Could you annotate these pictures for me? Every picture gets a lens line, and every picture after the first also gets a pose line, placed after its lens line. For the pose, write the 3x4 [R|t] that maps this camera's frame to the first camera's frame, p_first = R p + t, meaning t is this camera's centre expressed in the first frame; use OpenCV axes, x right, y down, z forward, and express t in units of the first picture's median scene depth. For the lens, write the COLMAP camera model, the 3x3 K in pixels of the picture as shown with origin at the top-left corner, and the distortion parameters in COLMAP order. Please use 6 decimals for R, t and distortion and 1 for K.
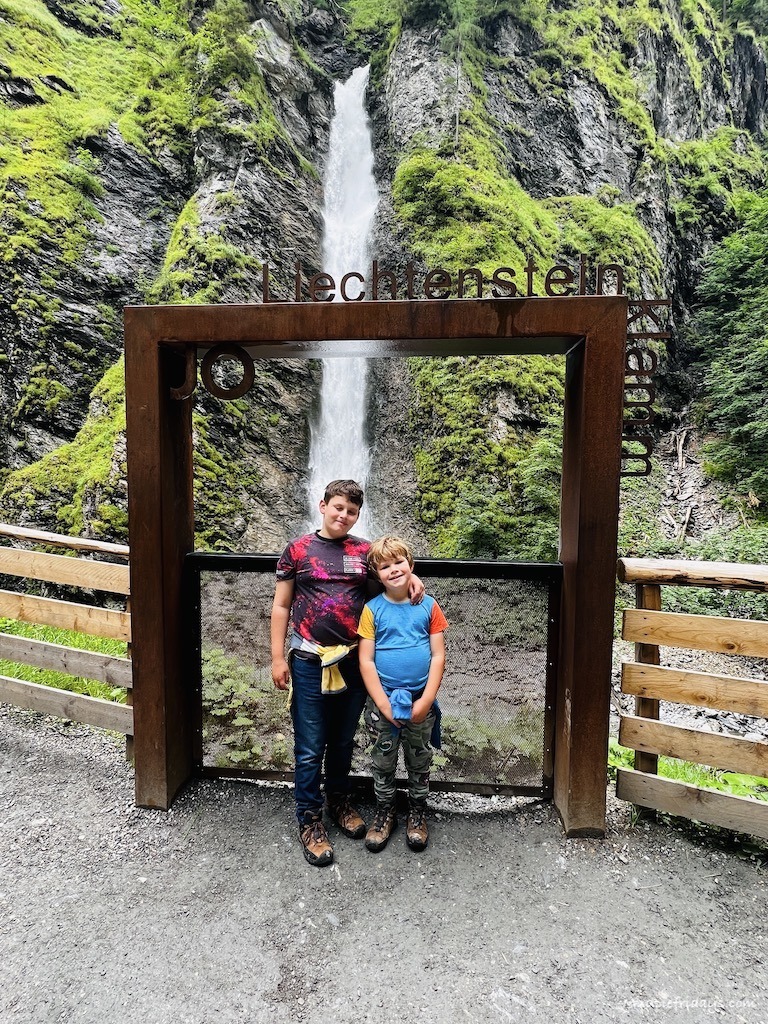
lens RADIAL K [[504.5, 0, 388.4], [0, 504.5, 509.1], [0, 0, 1]] dist [-0.000710, 0.000268]
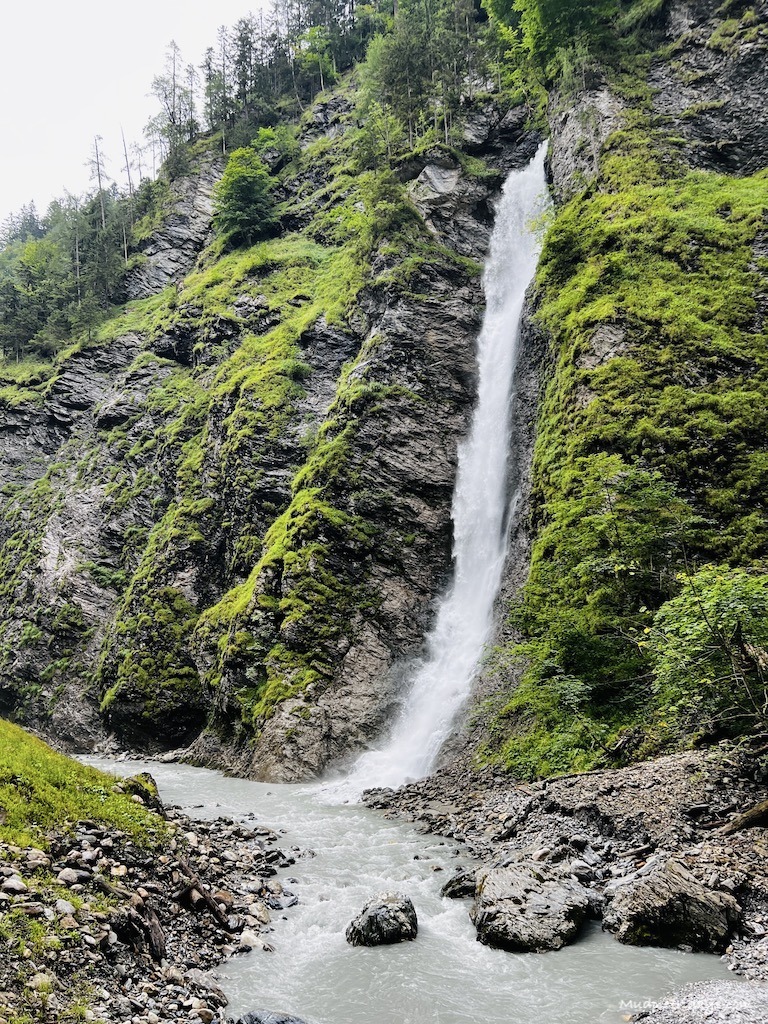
lens RADIAL K [[762.8, 0, 382.7], [0, 762.8, 516.8], [0, 0, 1]] dist [0.065694, -0.069376]
pose [[0.689405, -0.184327, -0.700531, 0.759356], [-0.008079, 0.965066, -0.261883, 0.157324], [0.724331, 0.186203, 0.663832, 0.021198]]
